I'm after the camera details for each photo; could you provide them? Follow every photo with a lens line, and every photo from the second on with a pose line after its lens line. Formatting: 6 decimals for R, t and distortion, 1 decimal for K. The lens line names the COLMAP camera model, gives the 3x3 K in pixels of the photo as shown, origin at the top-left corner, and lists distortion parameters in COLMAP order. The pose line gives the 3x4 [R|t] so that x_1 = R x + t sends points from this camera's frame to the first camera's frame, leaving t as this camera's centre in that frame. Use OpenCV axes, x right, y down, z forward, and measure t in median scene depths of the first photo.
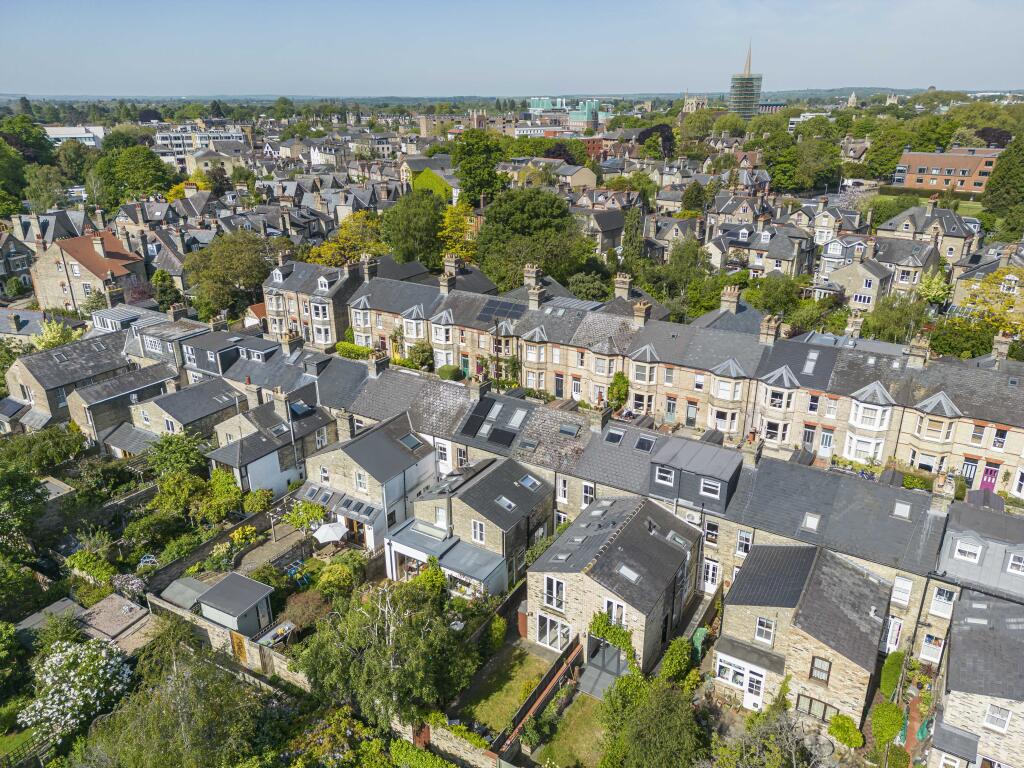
lens RADIAL K [[731.0, 0, 513.7], [0, 731.0, 383.9], [0, 0, 1]] dist [-0.000478, 0.000217]
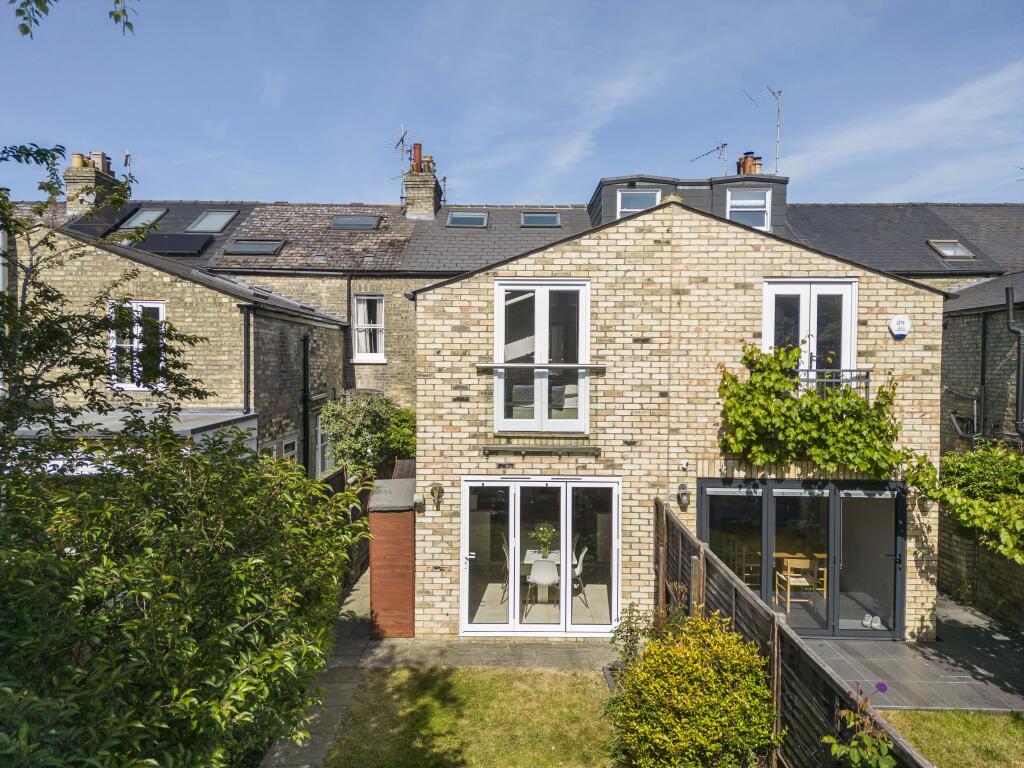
lens RADIAL K [[731.0, 0, 510.8], [0, 731.0, 383.0], [0, 0, 1]] dist [-0.000478, 0.000217]
pose [[0.863065, -0.001559, 0.505090, -0.077046], [0.174209, 0.939552, -0.294777, 0.362285], [-0.474099, 0.342403, 0.811166, 0.796657]]
